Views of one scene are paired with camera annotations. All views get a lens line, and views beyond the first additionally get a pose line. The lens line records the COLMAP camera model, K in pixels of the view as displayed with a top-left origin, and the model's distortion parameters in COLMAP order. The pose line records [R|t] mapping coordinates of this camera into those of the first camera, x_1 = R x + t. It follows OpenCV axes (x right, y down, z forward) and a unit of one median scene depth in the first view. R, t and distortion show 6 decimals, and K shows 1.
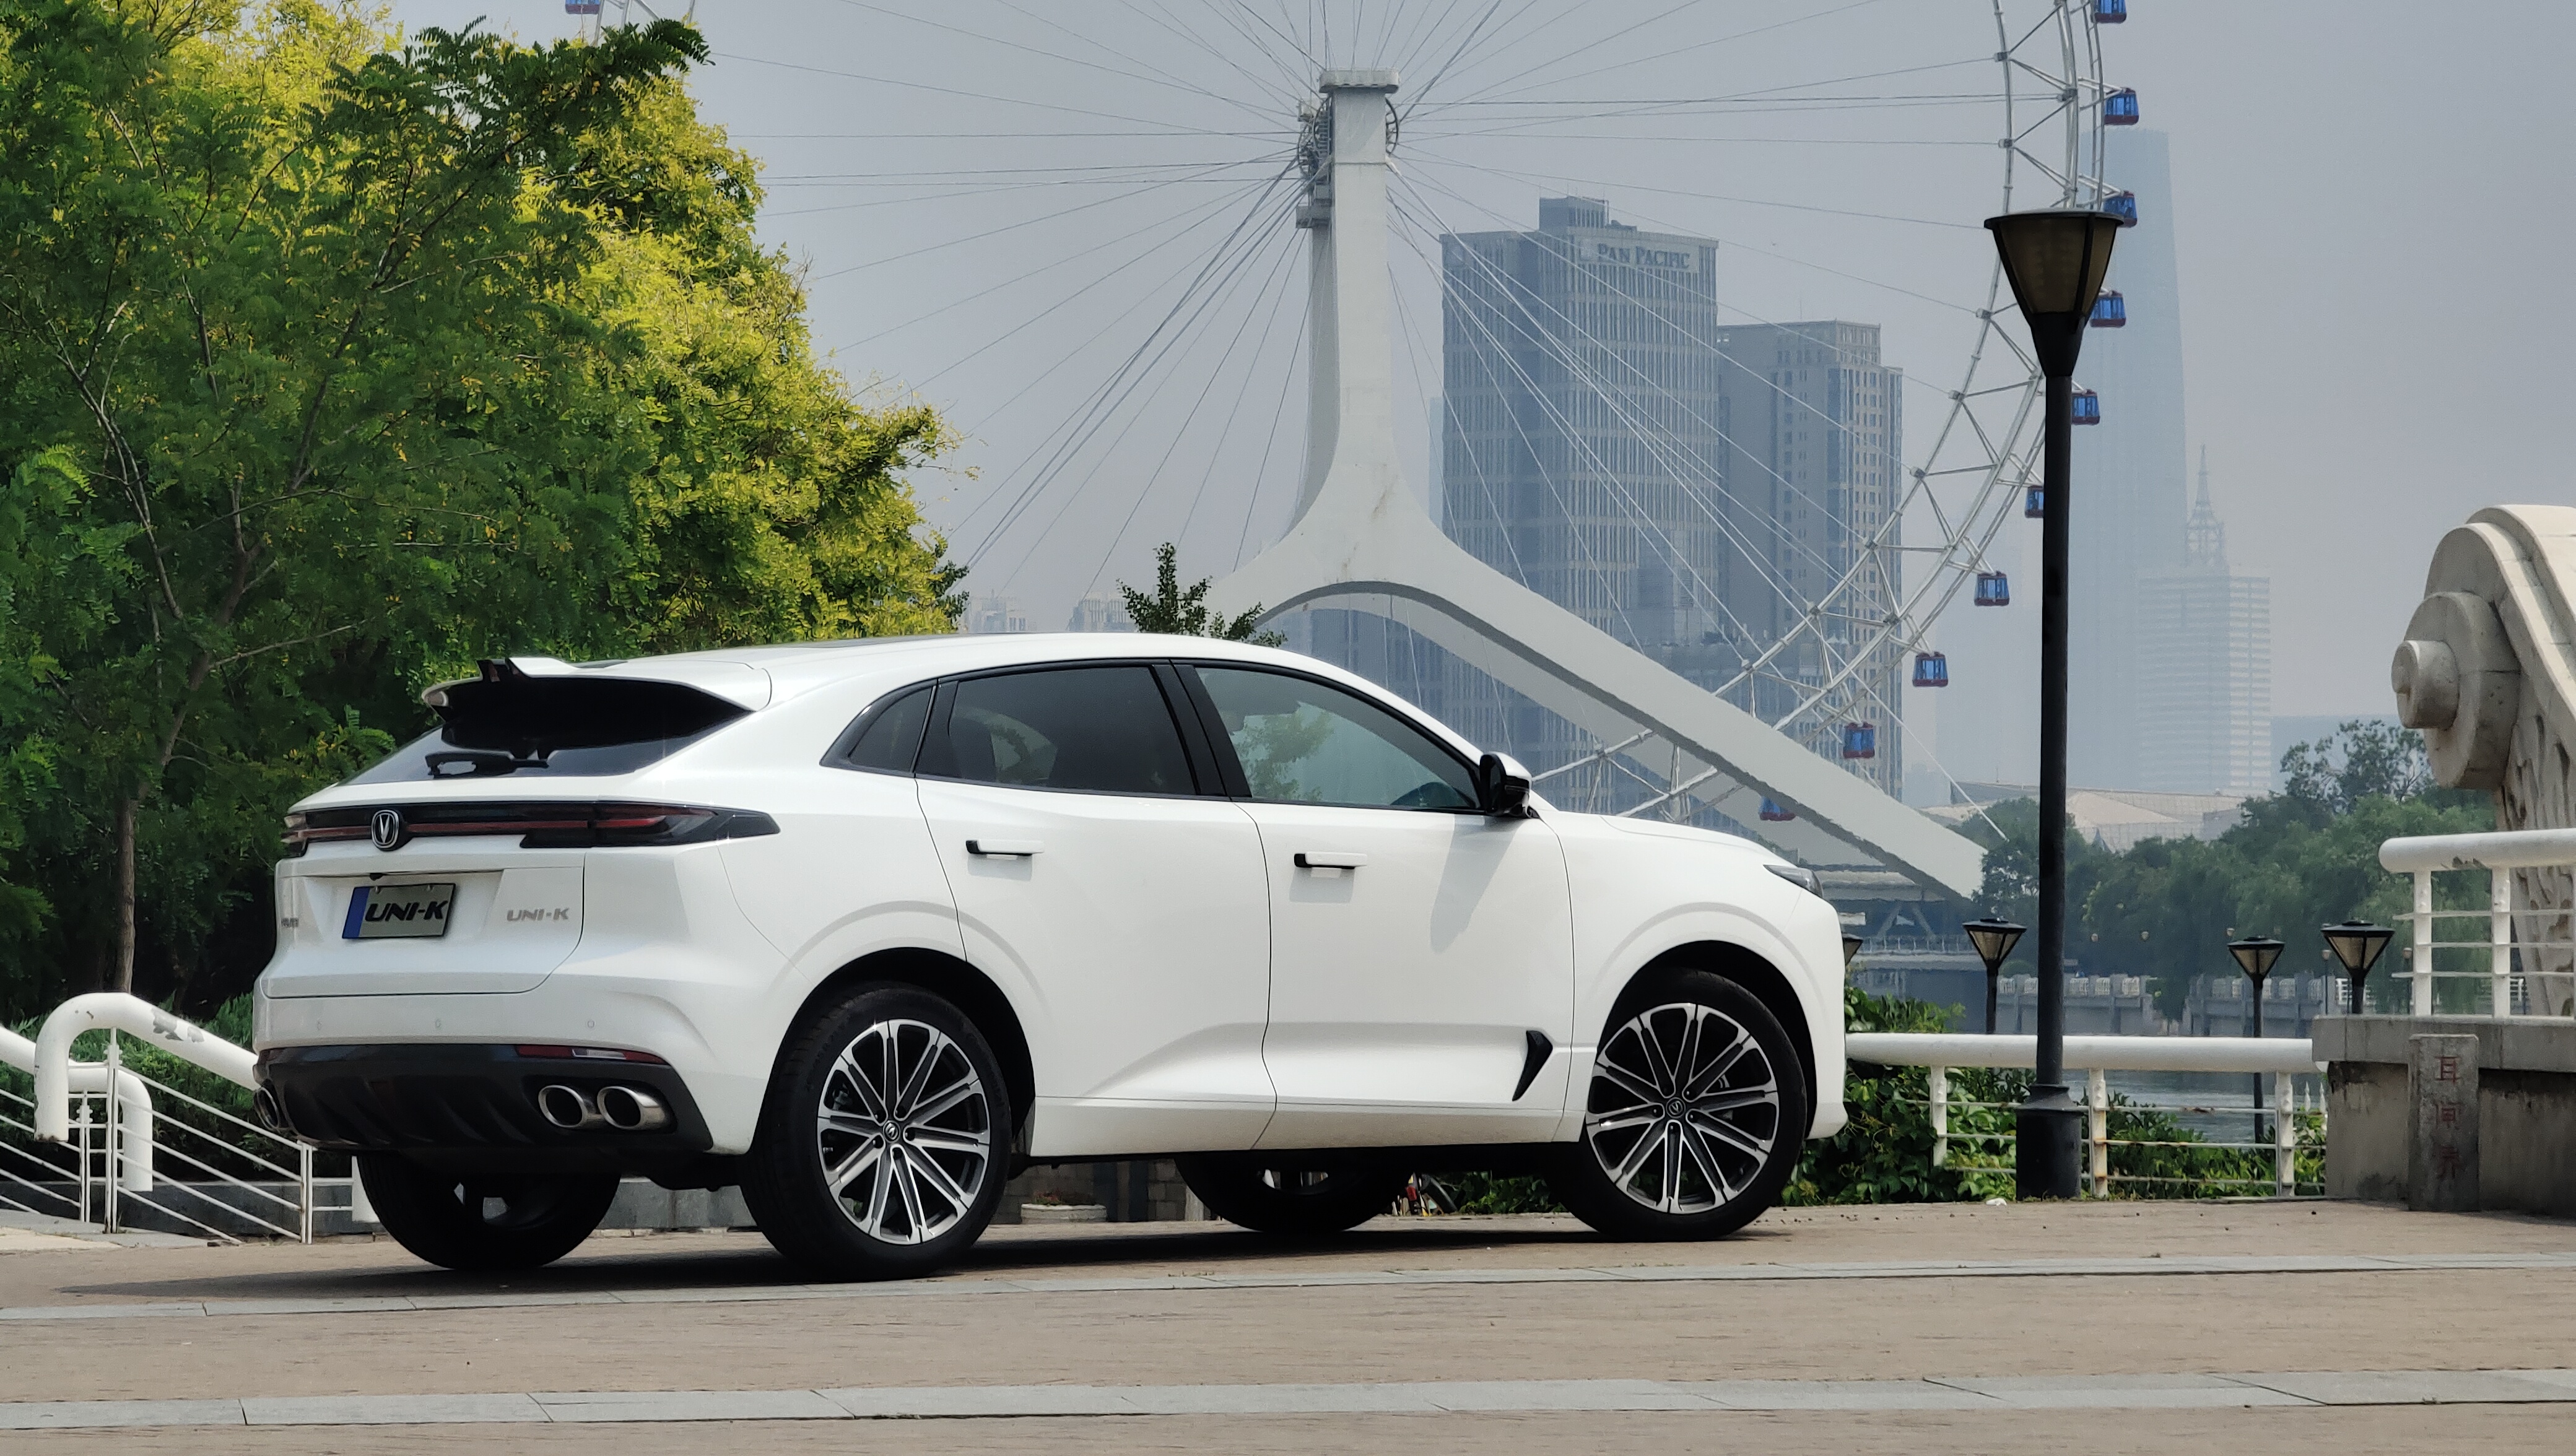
lens RADIAL K [[9196.3, 0, 1288.0], [0, 9196.3, 728.0], [0, 0, 1]] dist [0.078343, 5.052740]
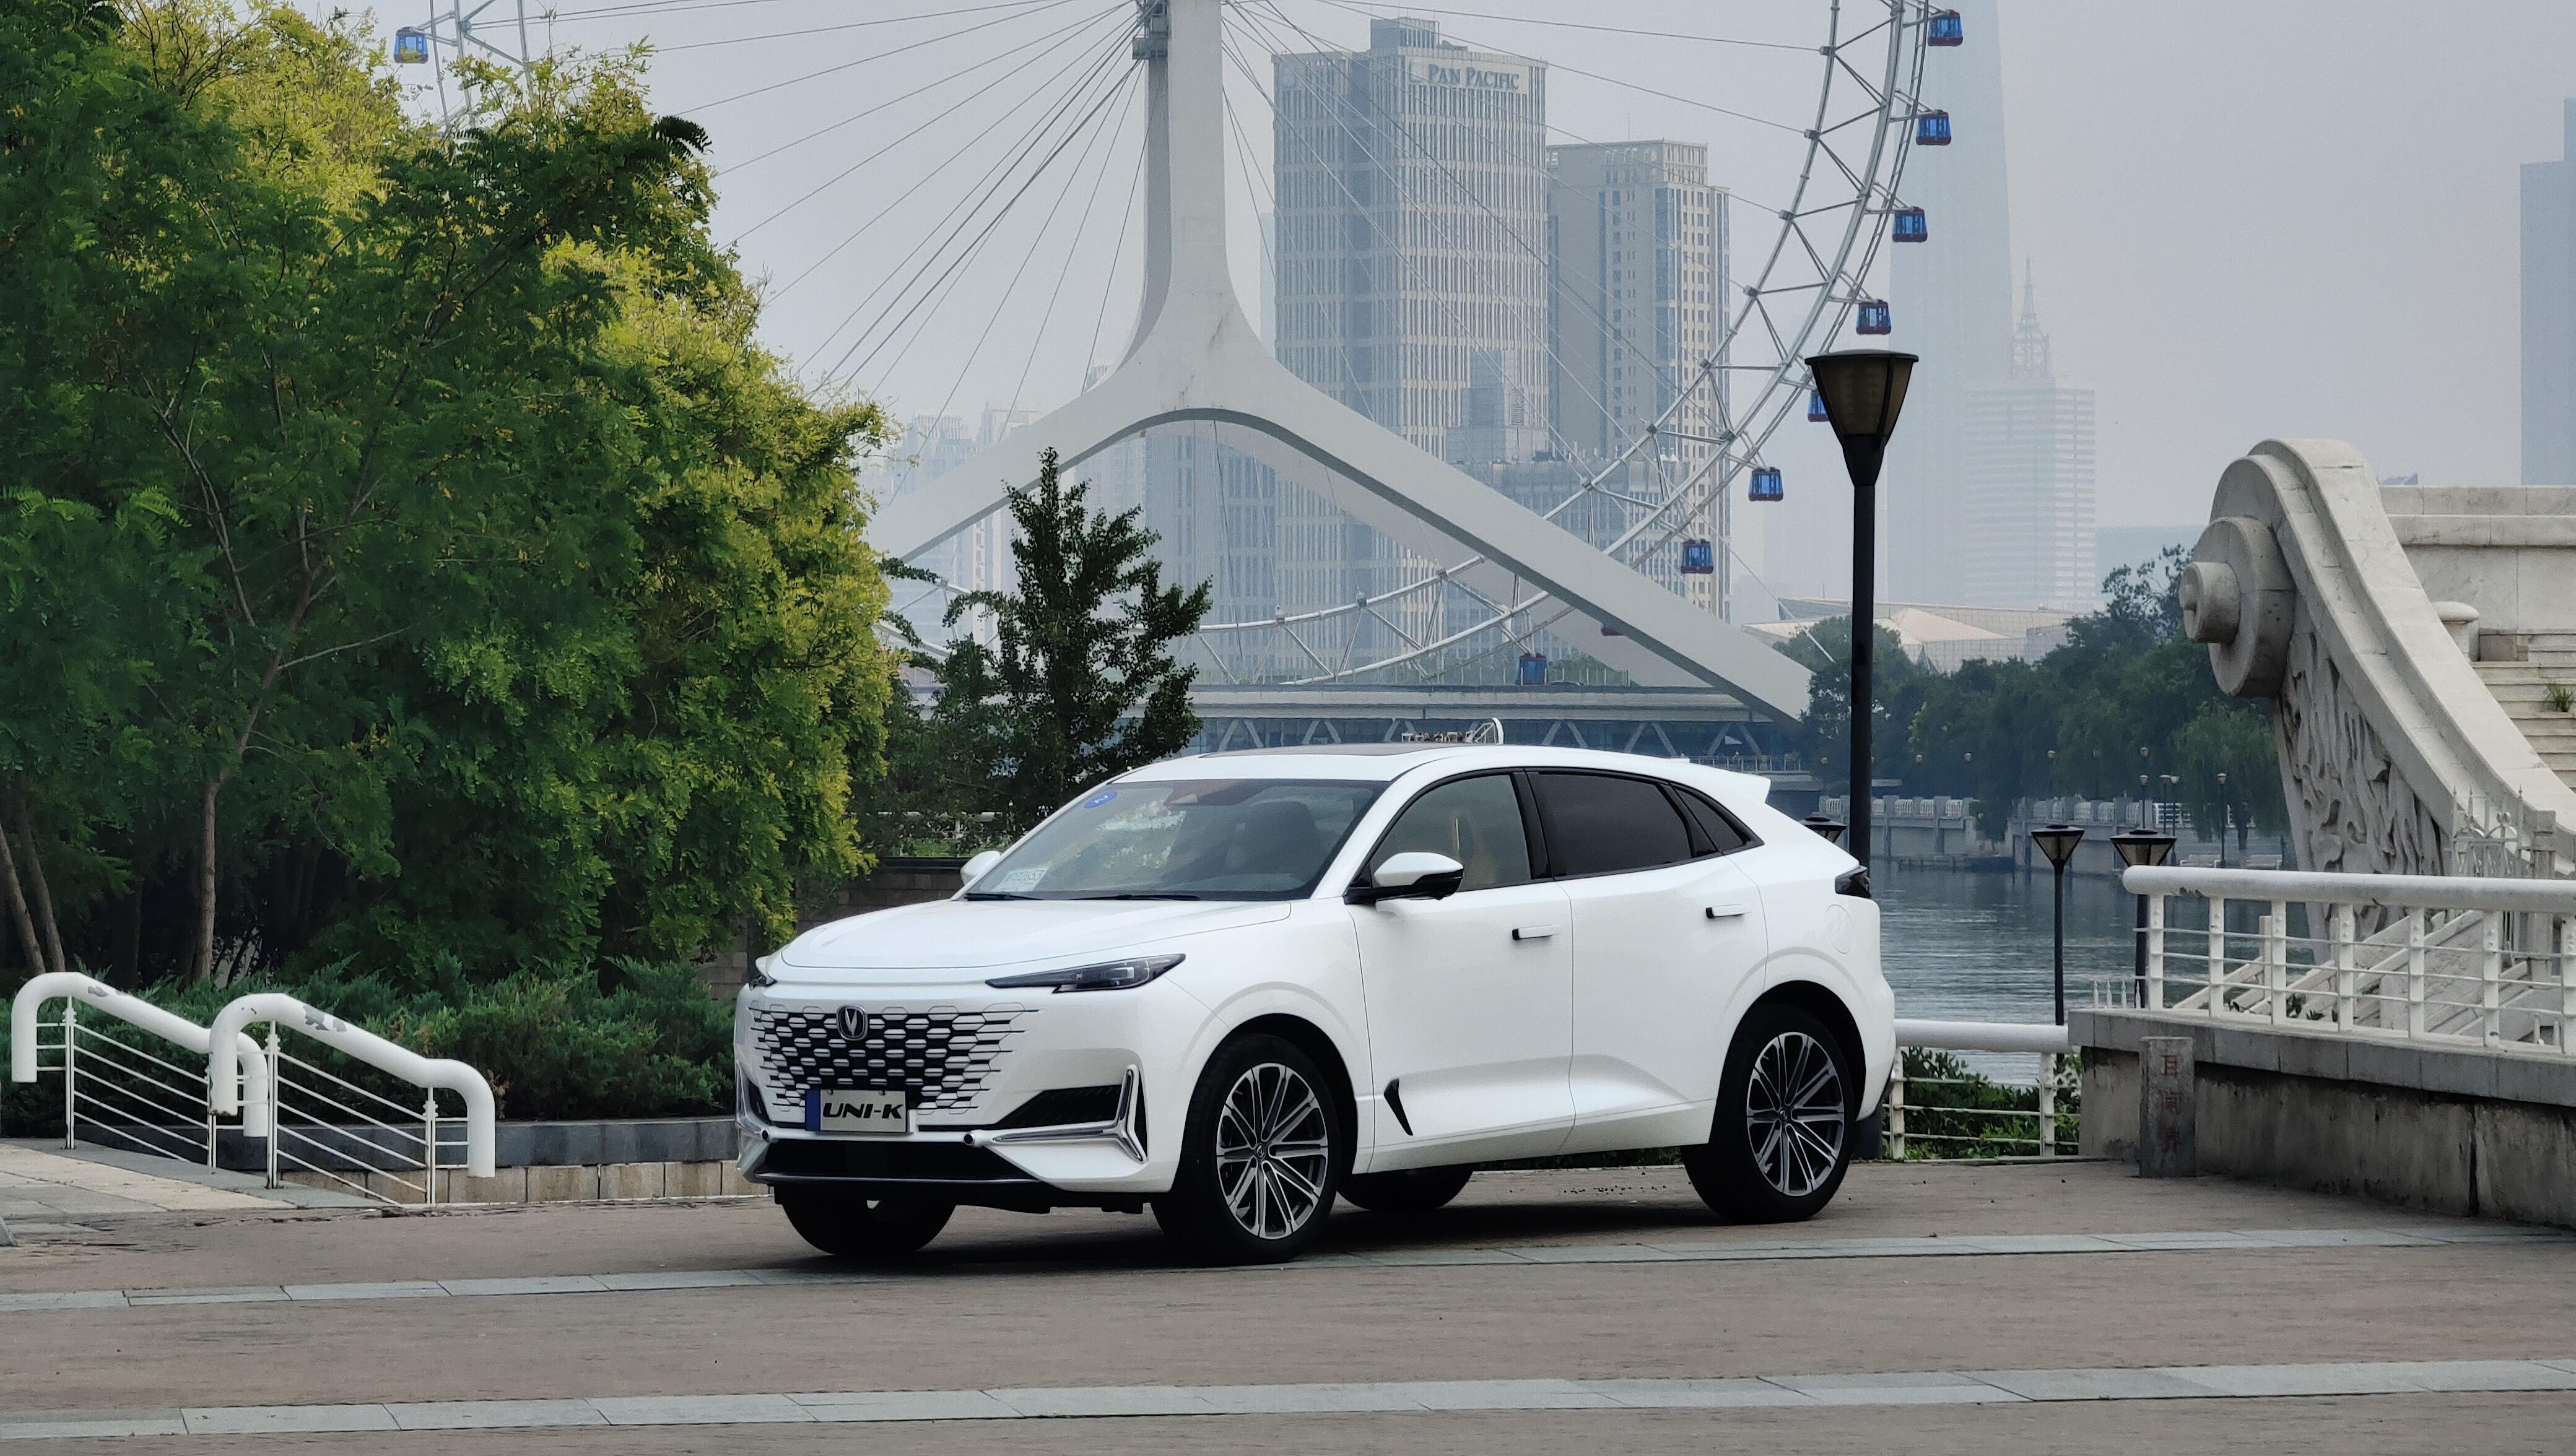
lens RADIAL K [[9196.3, 0, 1288.0], [0, 9196.3, 728.0], [0, 0, 1]] dist [0.078343, 5.052740]
pose [[0.999823, -0.003496, 0.018472, -0.009161], [0.003107, 0.999774, 0.021028, -0.018608], [-0.018541, -0.020967, 0.999608, -0.130588]]
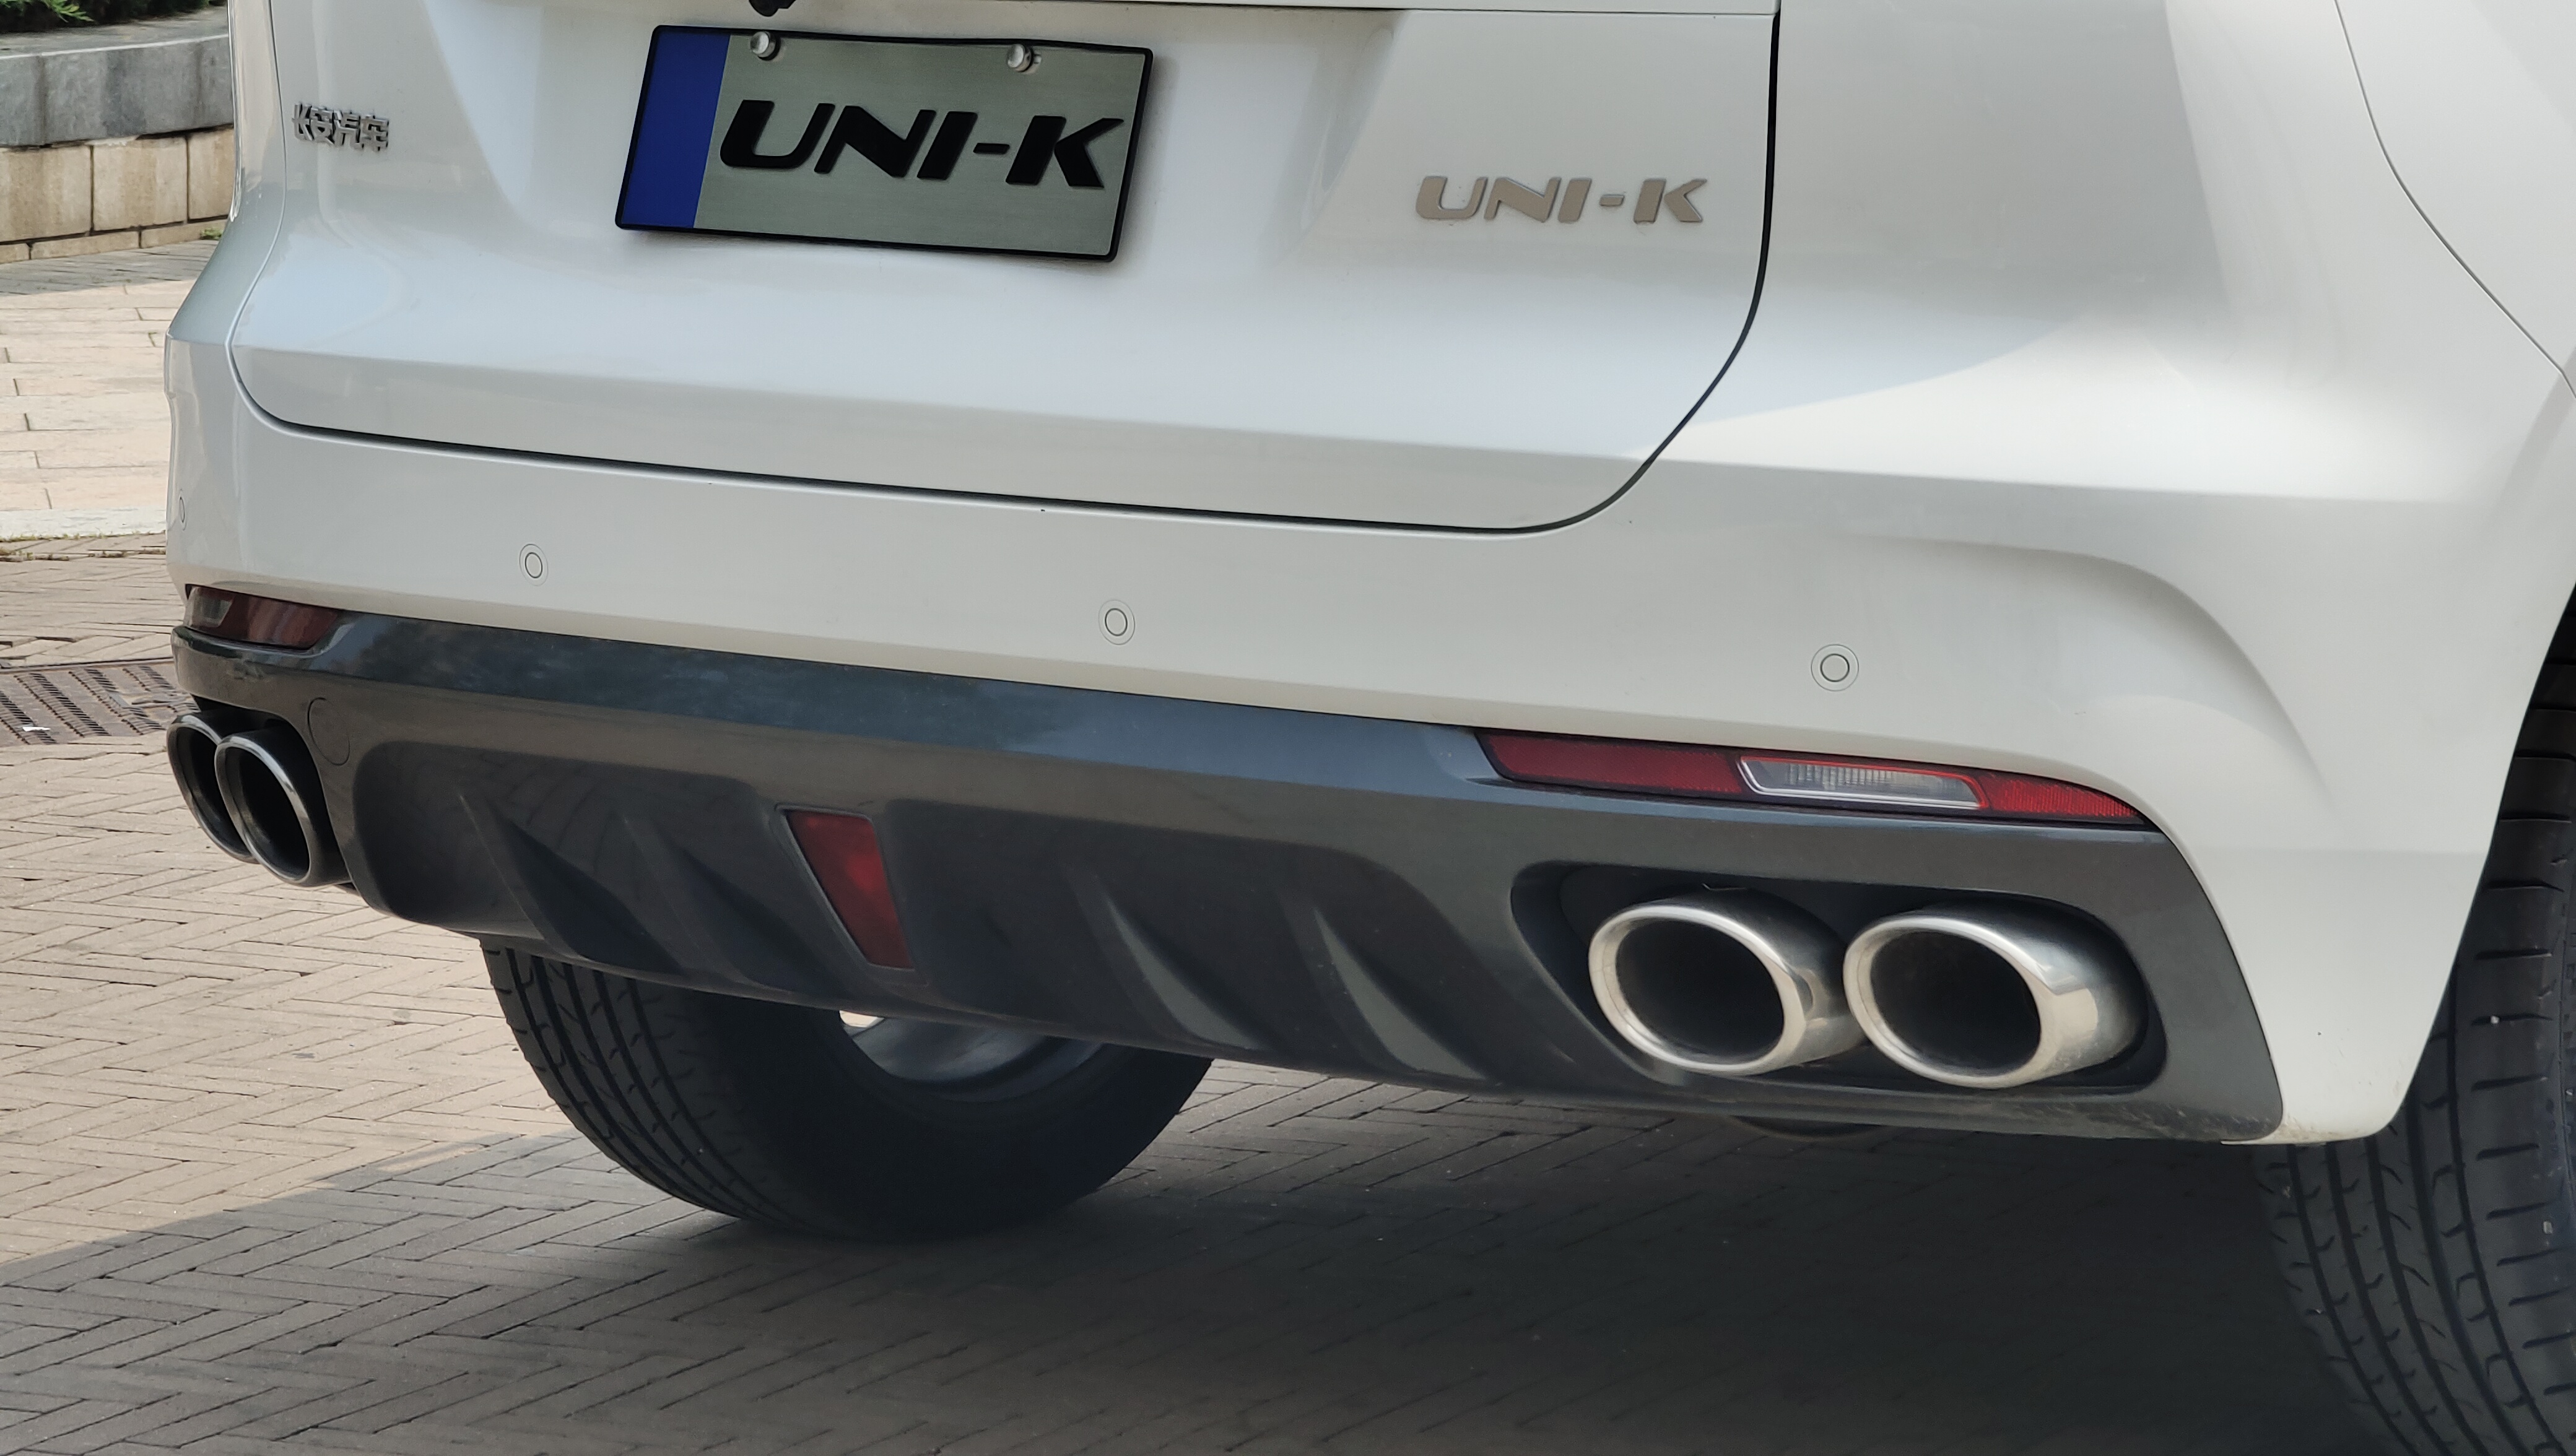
lens RADIAL K [[9196.3, 0, 1288.0], [0, 9196.3, 728.0], [0, 0, 1]] dist [0.078343, 5.052740]
pose [[0.988316, -0.023049, 0.150663, -0.054962], [-0.003438, 0.984877, 0.173224, -0.003578], [-0.152377, -0.171718, 0.973290, 0.332403]]
